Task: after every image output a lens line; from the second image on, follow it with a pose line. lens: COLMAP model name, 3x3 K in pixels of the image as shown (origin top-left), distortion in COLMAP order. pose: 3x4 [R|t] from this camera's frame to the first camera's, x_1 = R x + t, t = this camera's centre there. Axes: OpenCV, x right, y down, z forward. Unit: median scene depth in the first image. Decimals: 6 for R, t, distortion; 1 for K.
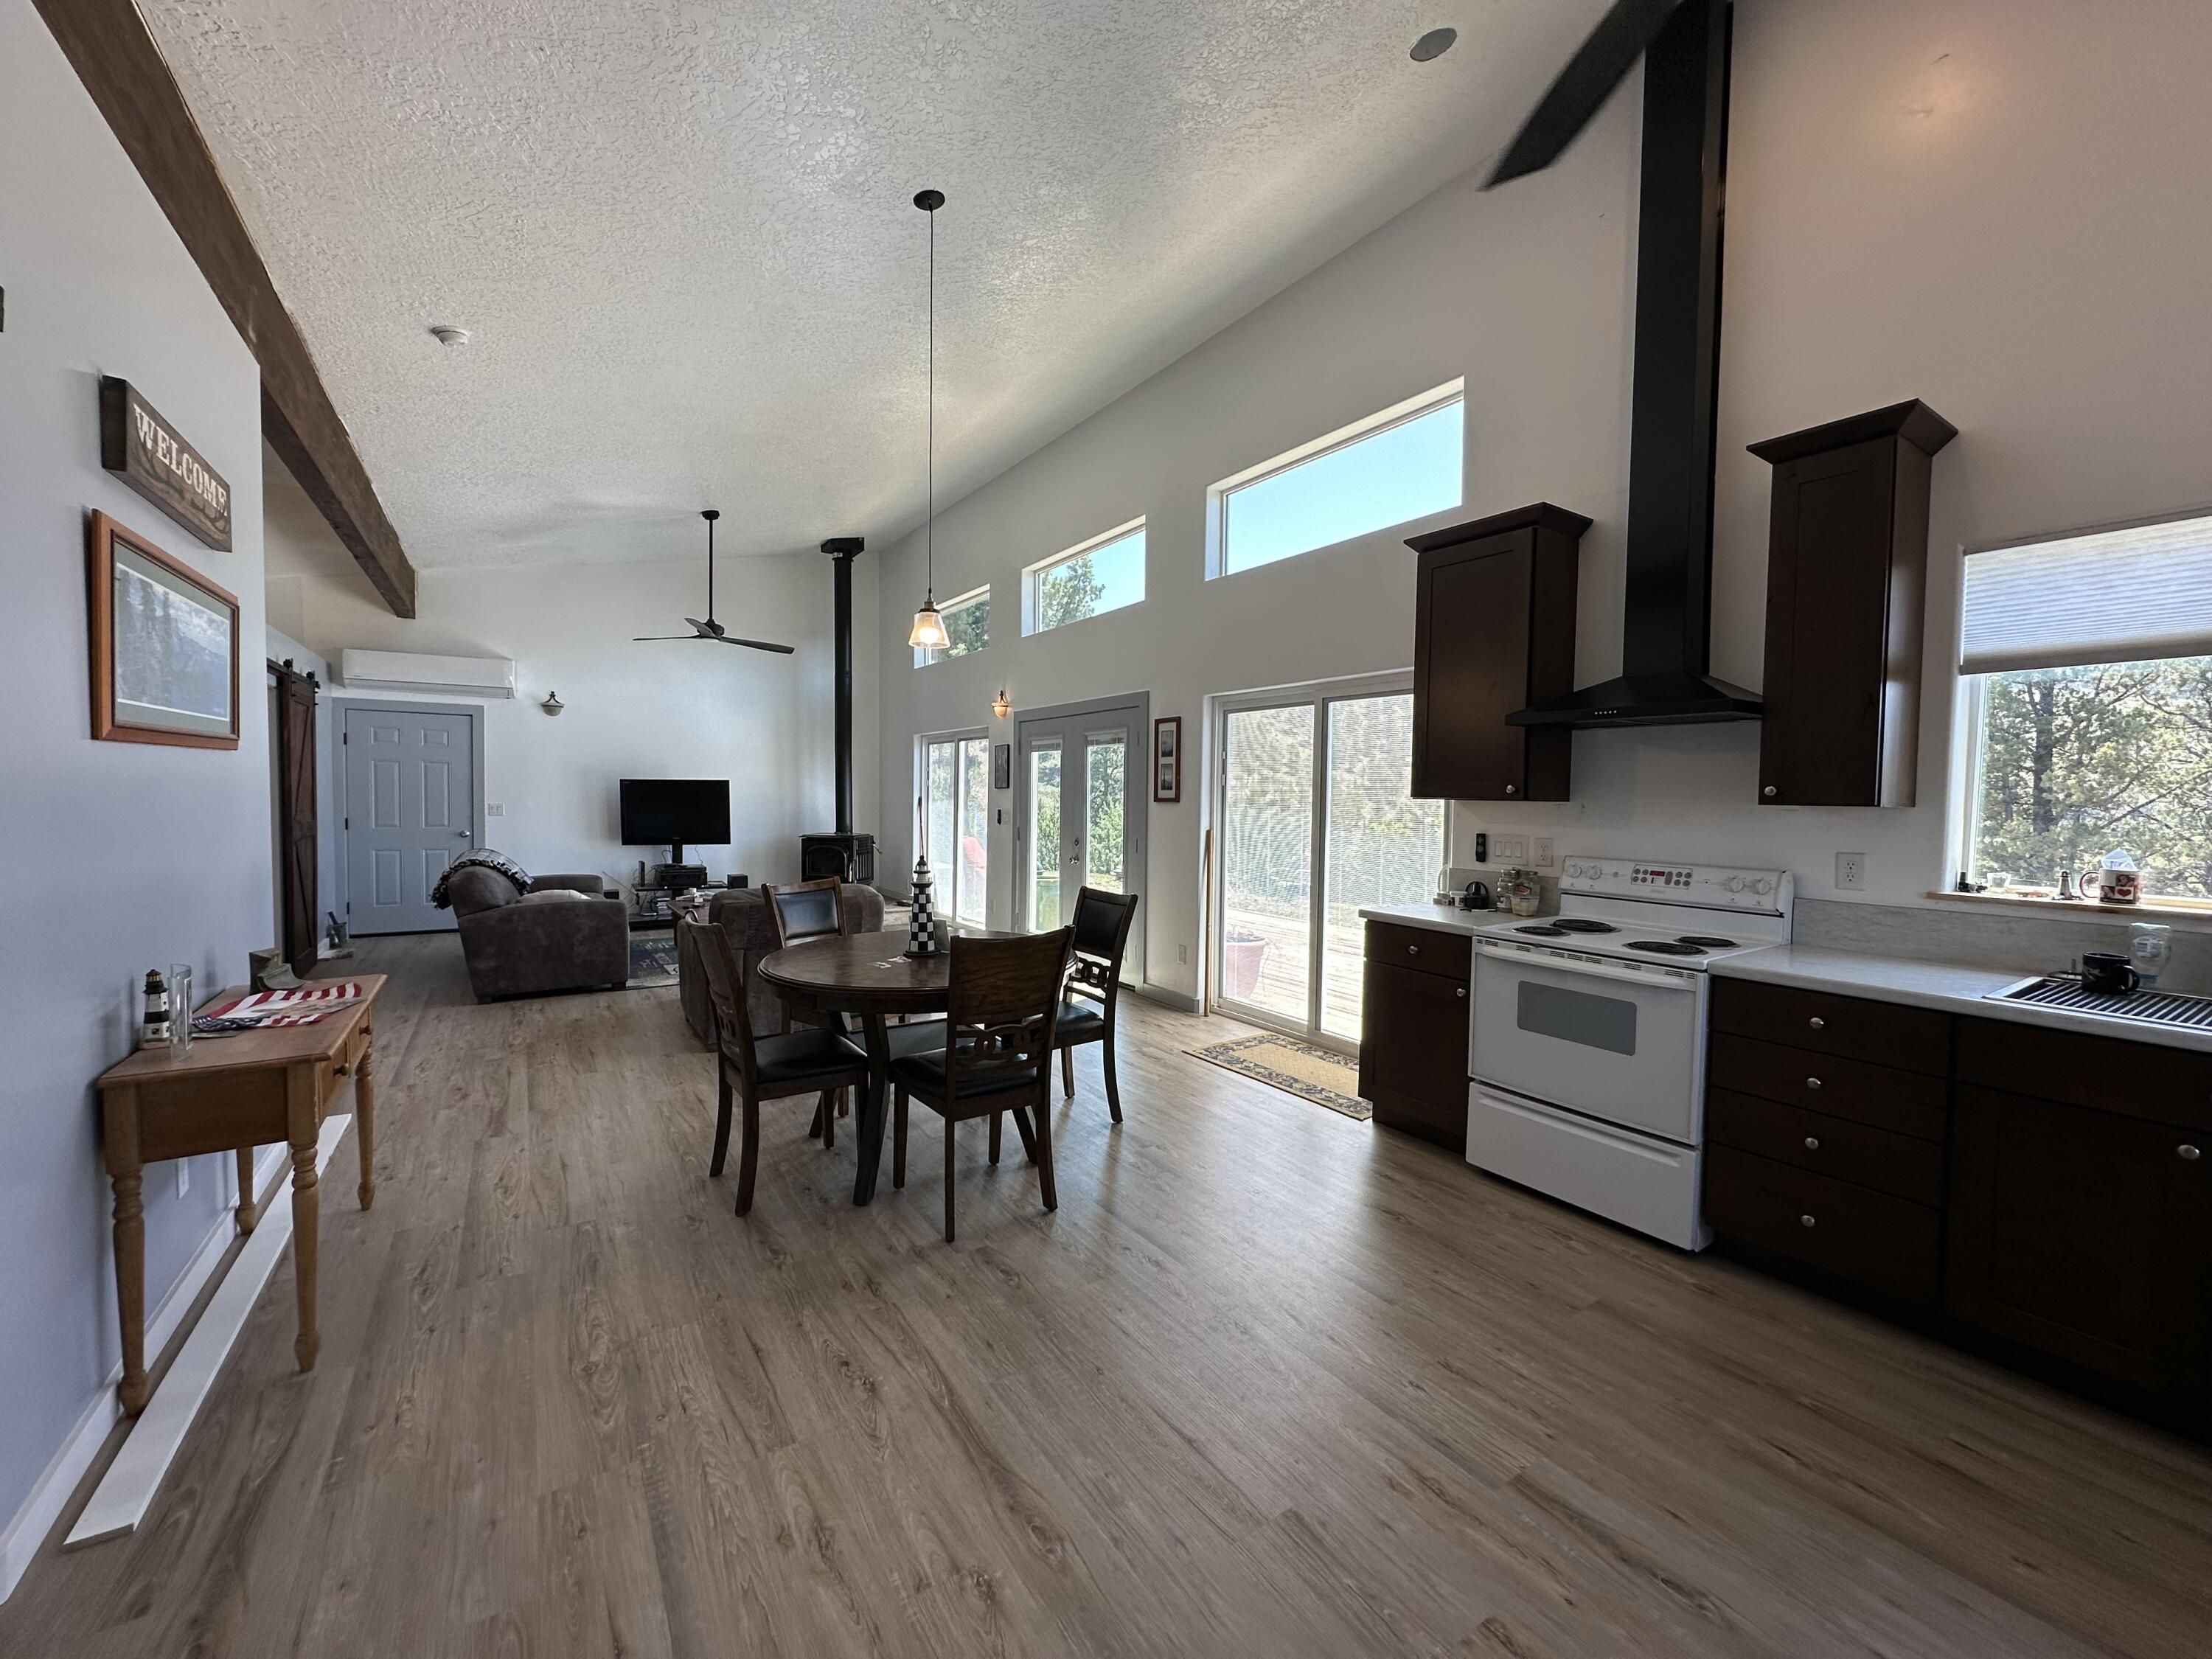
lens RADIAL K [[881.0, 0, 1105.3], [0, 881.0, 829.2], [0, 0, 1]] dist [-0.001921, 0.000597]
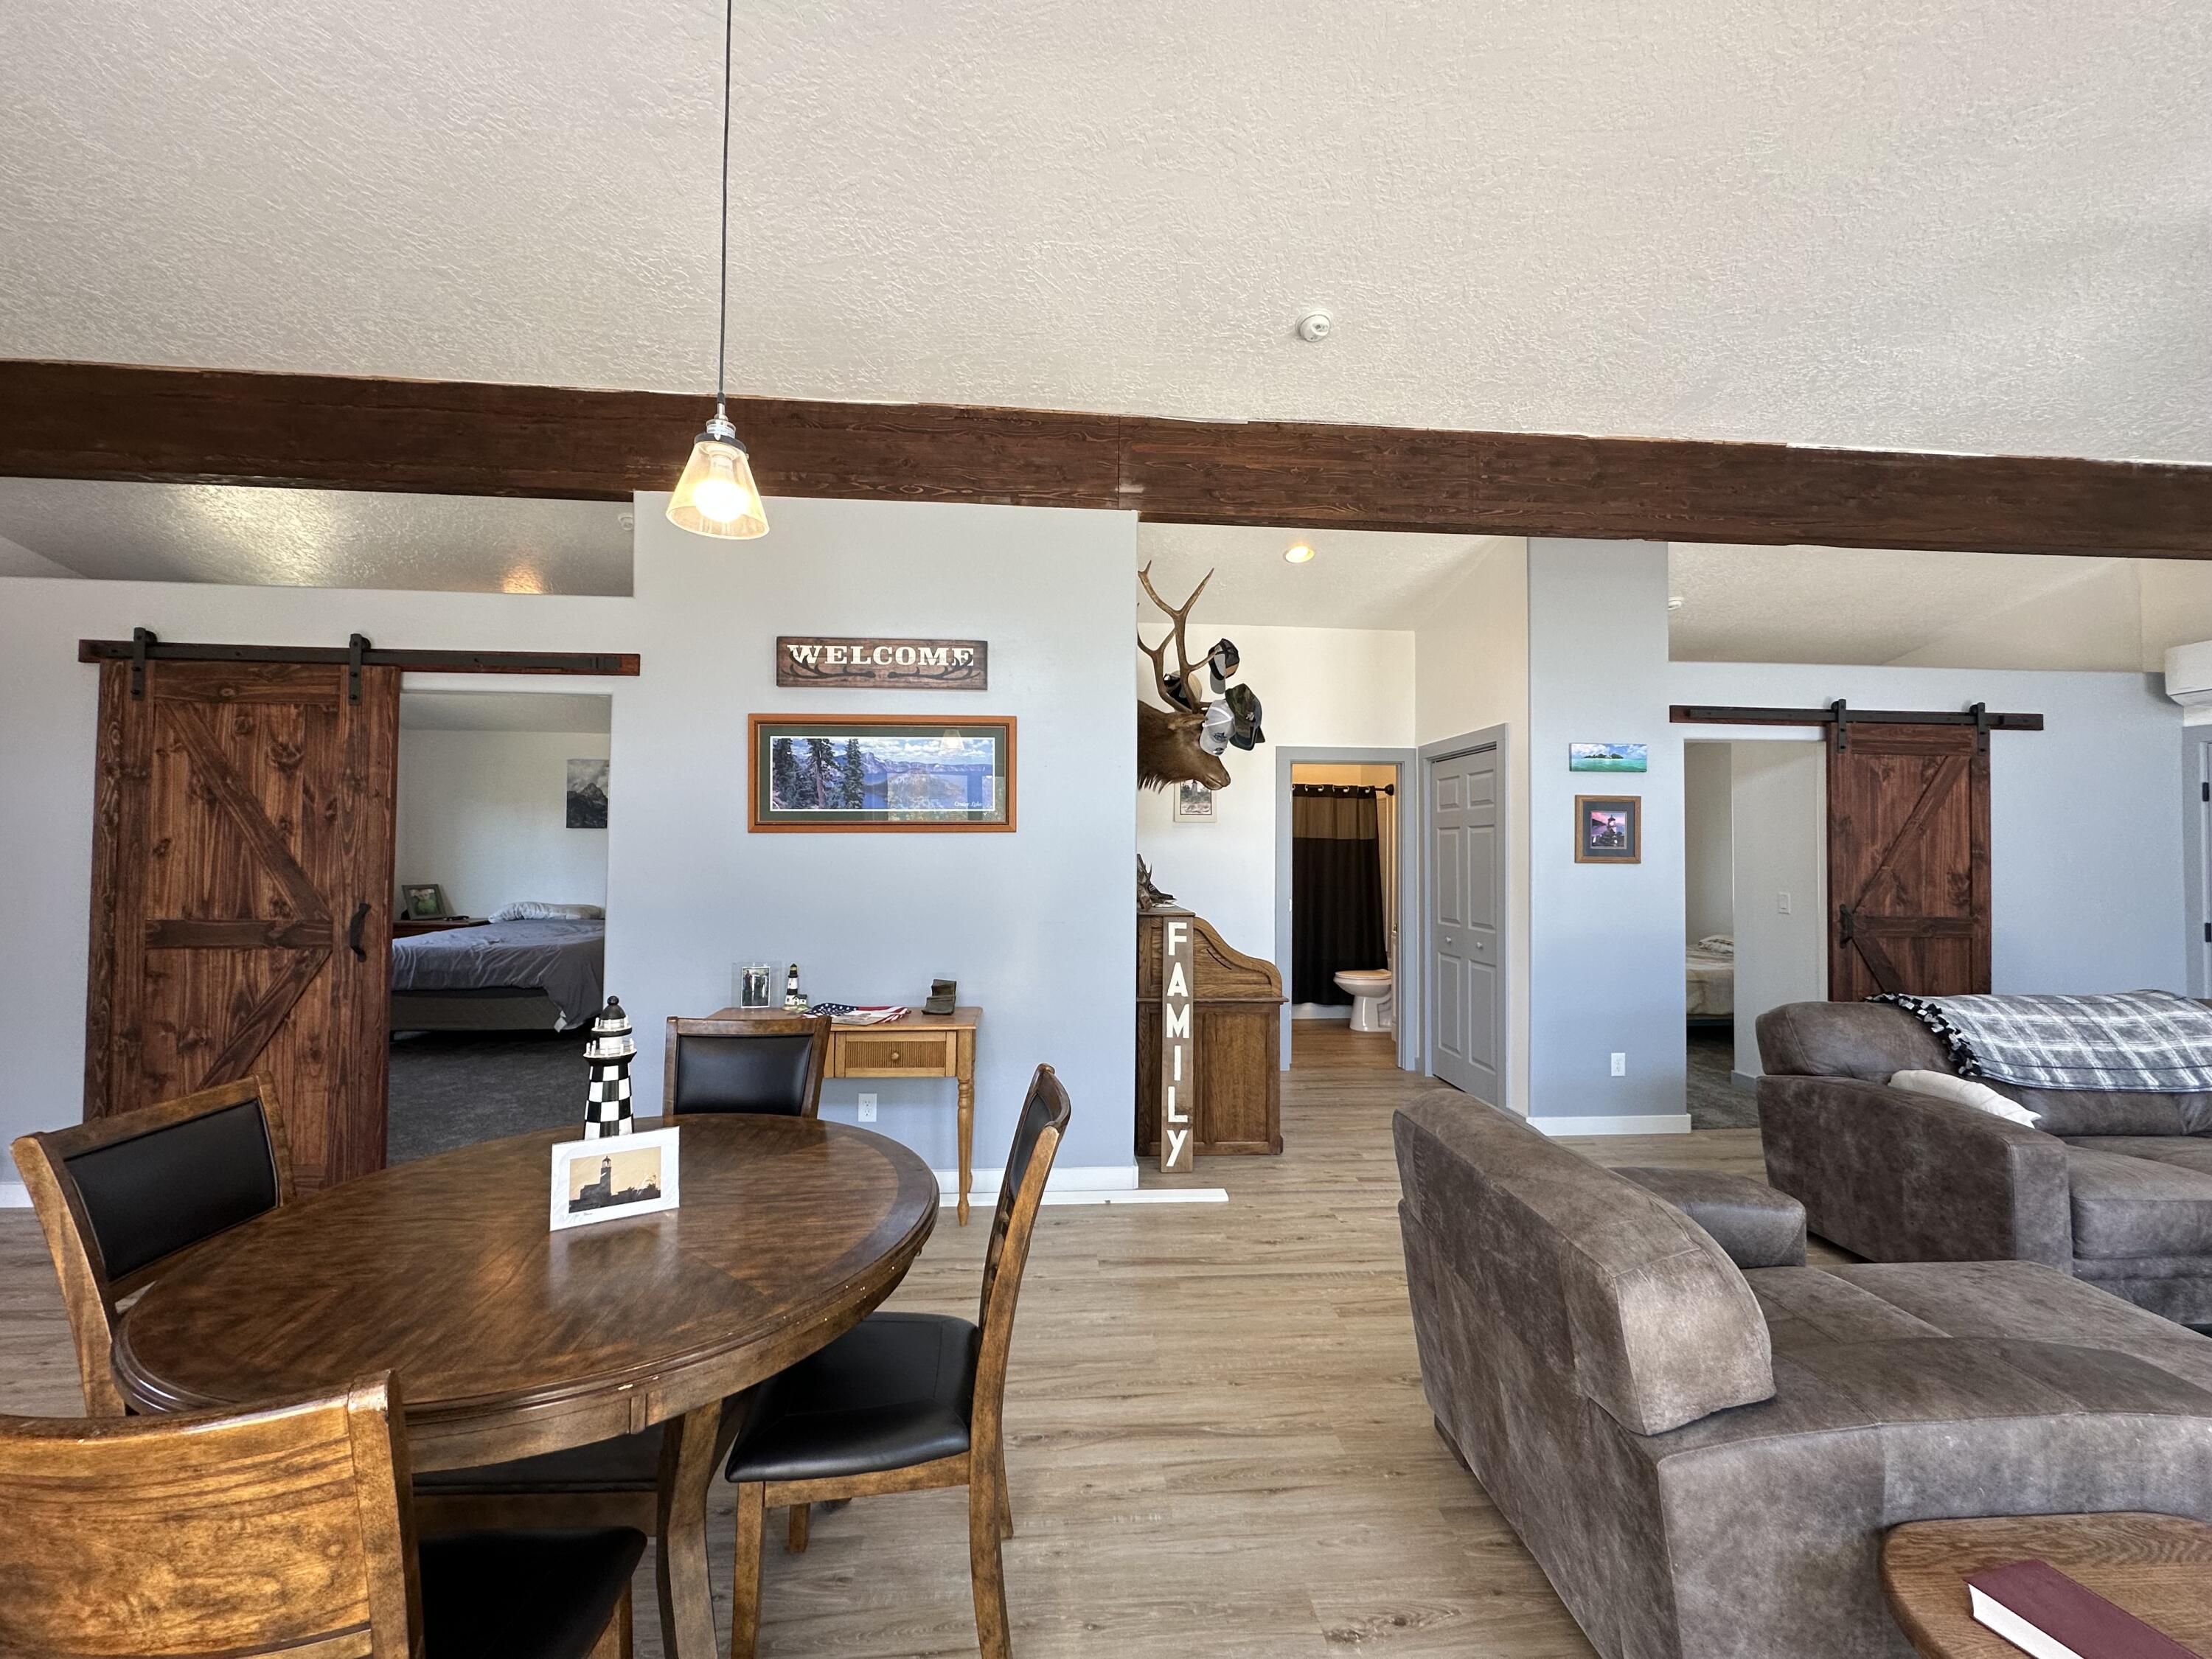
lens RADIAL K [[881.0, 0, 1105.1], [0, 881.0, 829.9], [0, 0, 1]] dist [-0.001921, 0.000597]
pose [[-0.489651, -0.037830, -0.871098, 0.076920], [-0.051431, 0.998572, -0.014456, -0.063052], [0.870400, 0.037723, -0.490897, 1.370322]]
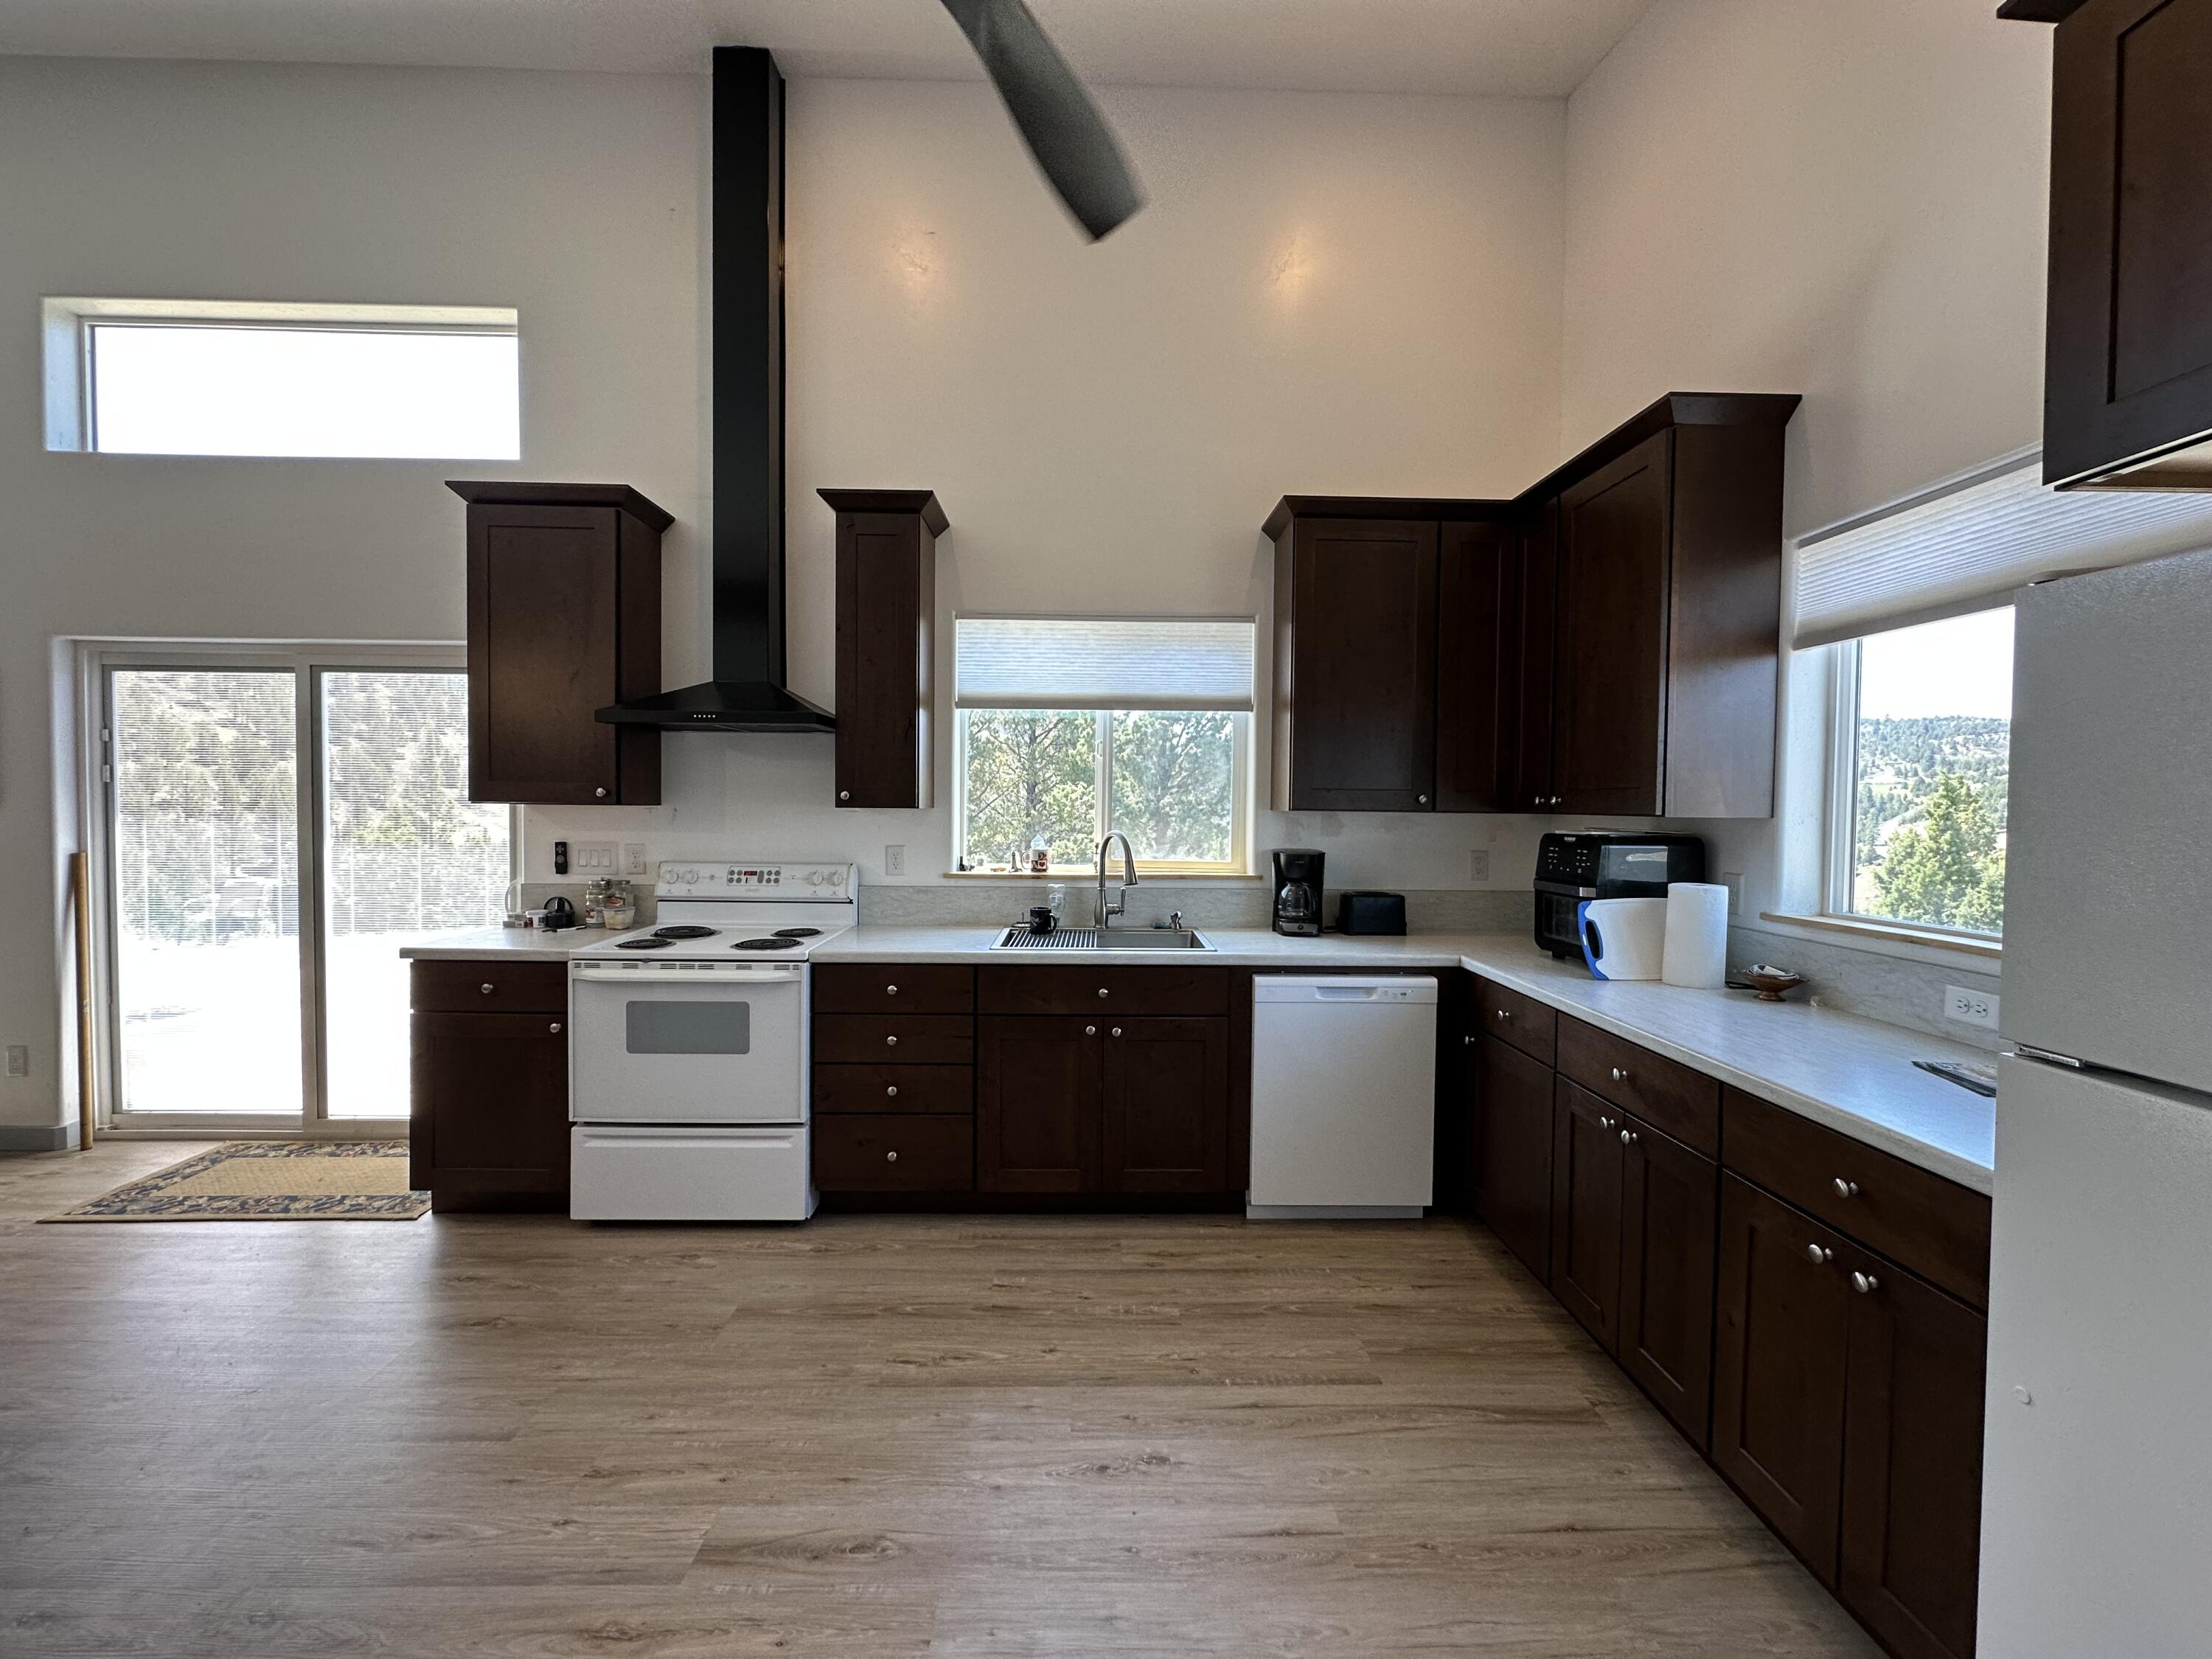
lens RADIAL K [[881.0, 0, 1104.4], [0, 881.0, 830.3], [0, 0, 1]] dist [-0.001921, 0.000597]
pose [[0.536044, -0.032541, 0.843563, -0.027032], [0.030578, 0.999349, 0.019120, -0.007488], [-0.843636, 0.015546, 0.536690, 0.072172]]
